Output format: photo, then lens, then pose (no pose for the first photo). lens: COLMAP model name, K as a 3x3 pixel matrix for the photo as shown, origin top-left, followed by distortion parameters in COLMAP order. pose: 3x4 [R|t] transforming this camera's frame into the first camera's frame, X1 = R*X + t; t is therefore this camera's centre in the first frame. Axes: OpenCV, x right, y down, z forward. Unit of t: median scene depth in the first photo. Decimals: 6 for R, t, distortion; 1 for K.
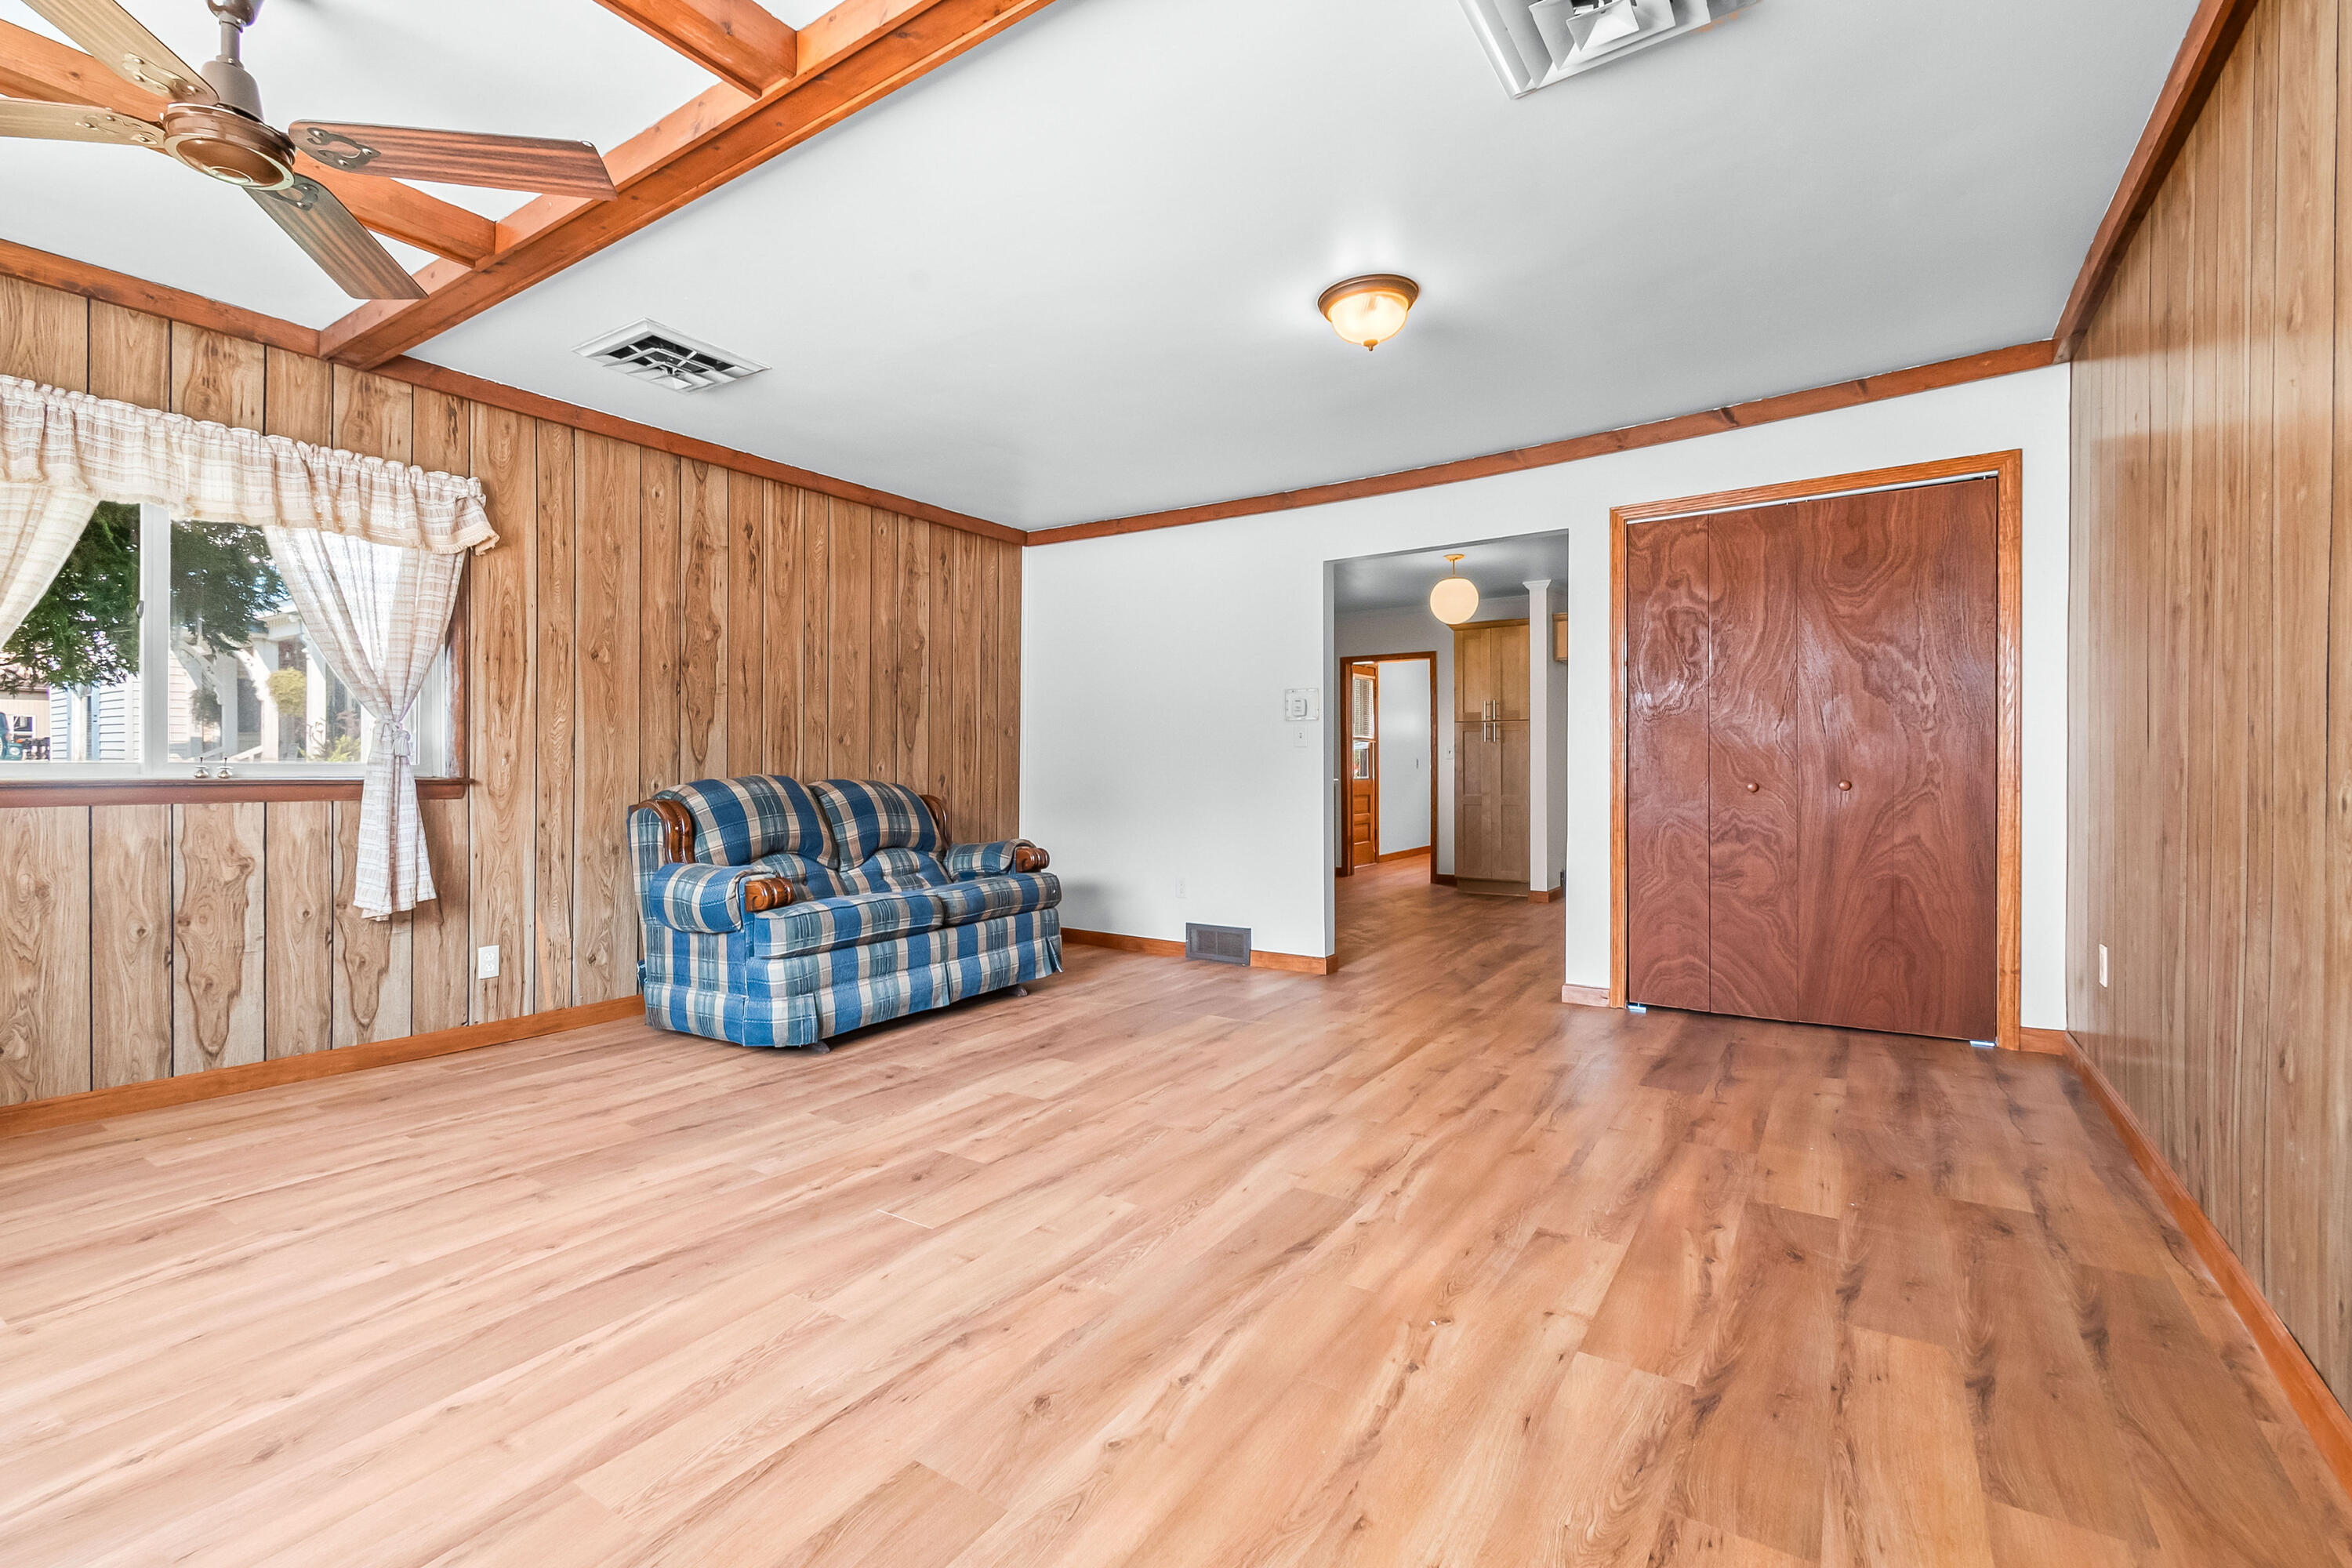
lens RADIAL K [[1020.9, 0, 1177.3], [0, 1020.9, 773.4], [0, 0, 1]] dist [-0.049247, 0.000082]
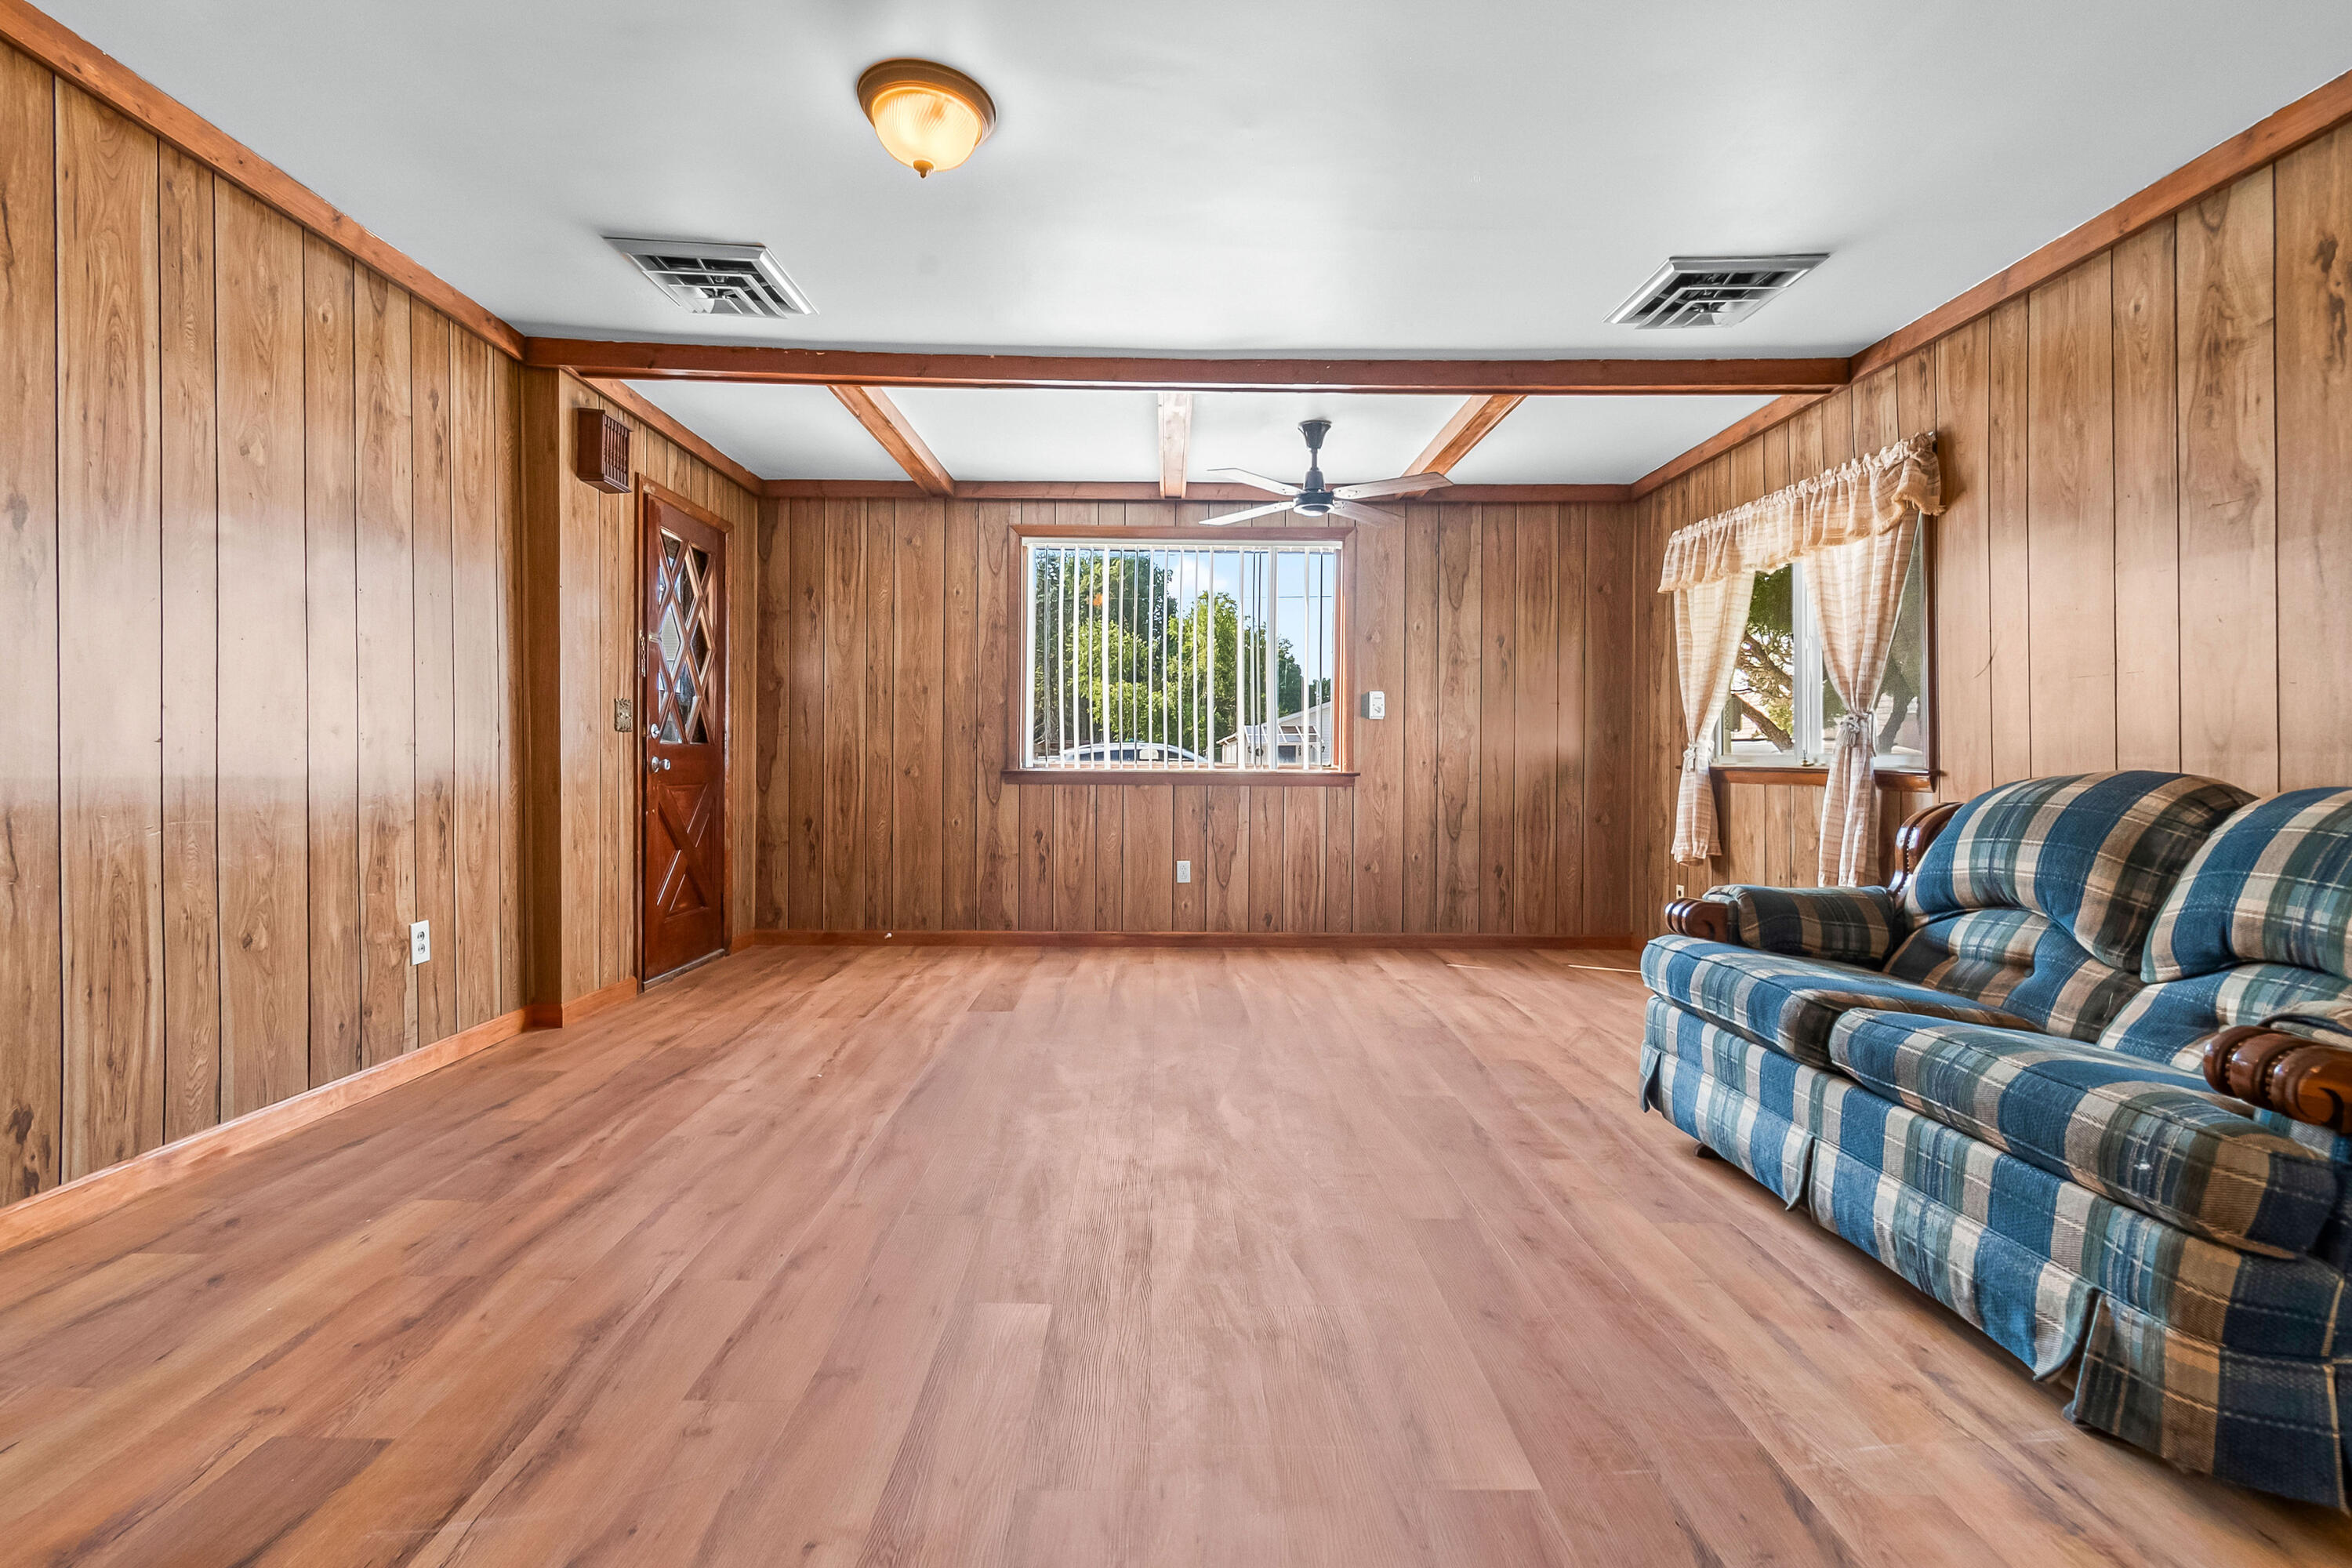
lens RADIAL K [[1054.6, 0, 1159.4], [0, 1054.6, 764.5], [0, 0, 1]] dist [-0.000197, -0.000460]
pose [[-0.835766, 0.002555, -0.549080, 0.543899], [-0.004977, 0.999913, 0.012230, -0.010917], [0.549064, 0.012954, -0.835680, 2.018406]]
